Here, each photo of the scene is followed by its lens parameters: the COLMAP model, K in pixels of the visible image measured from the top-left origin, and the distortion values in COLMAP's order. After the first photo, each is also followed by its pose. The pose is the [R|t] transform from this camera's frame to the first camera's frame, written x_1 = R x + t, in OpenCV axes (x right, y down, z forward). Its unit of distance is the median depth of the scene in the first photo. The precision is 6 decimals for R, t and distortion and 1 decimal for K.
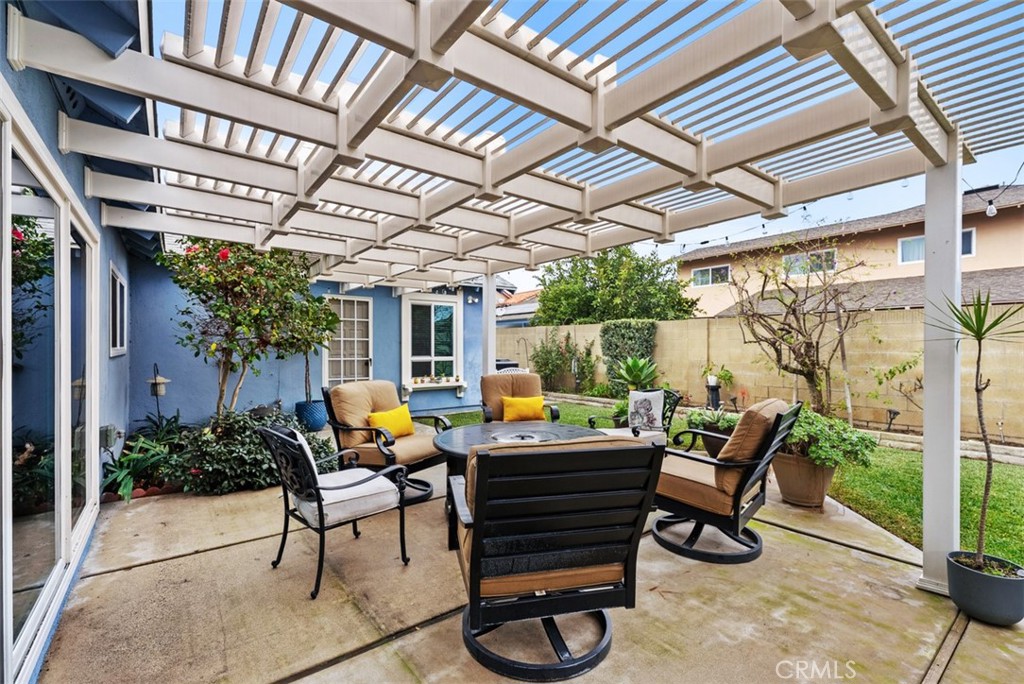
lens RADIAL K [[450.1, 0, 513.8], [0, 450.1, 358.9], [0, 0, 1]] dist [0.033203, 0.000044]
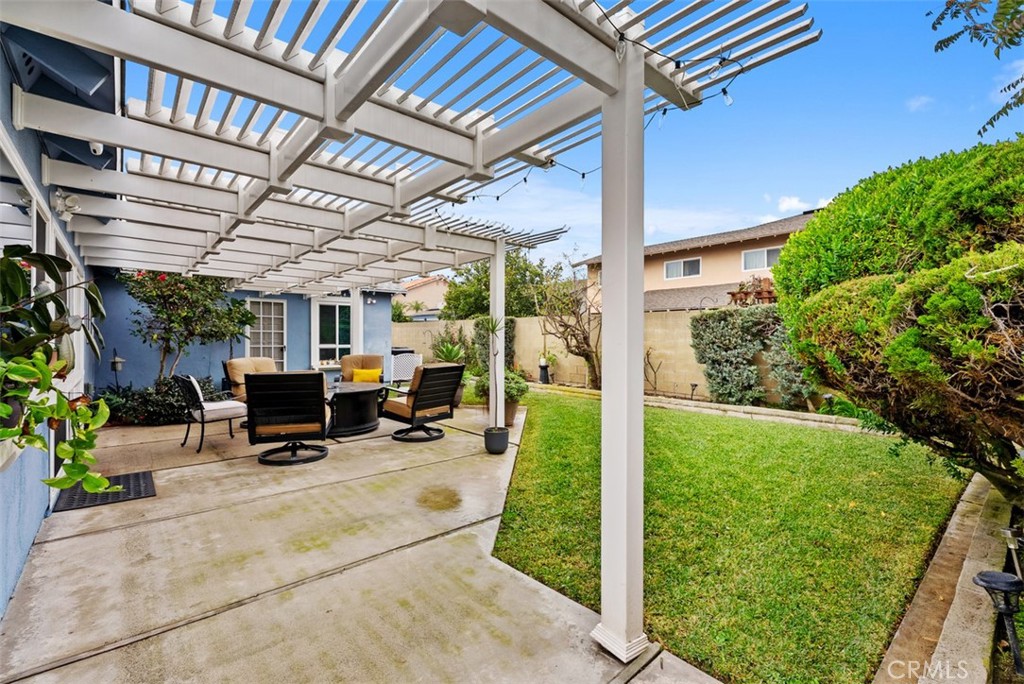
lens RADIAL K [[457.5, 0, 508.6], [0, 457.5, 339.0], [0, 0, 1]] dist [0.018684, 0.000648]
pose [[0.998984, 0.000132, 0.045068, 0.254924], [0.000994, 0.999688, -0.024971, 0.012461], [-0.045057, 0.024990, 0.998672, -0.342475]]
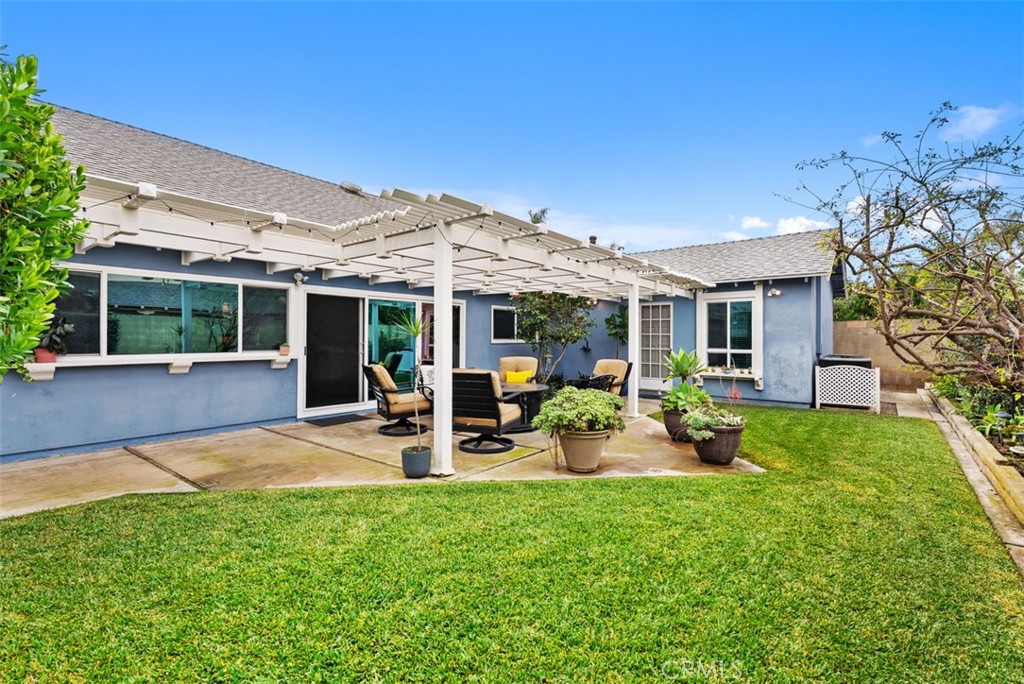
lens RADIAL K [[457.5, 0, 508.6], [0, 457.5, 339.0], [0, 0, 1]] dist [0.018684, 0.000648]
pose [[0.245480, 0.002123, -0.969399, 0.769651], [-0.028384, 0.999585, -0.004999, -0.009169], [0.968986, 0.028743, 0.245438, 0.215469]]
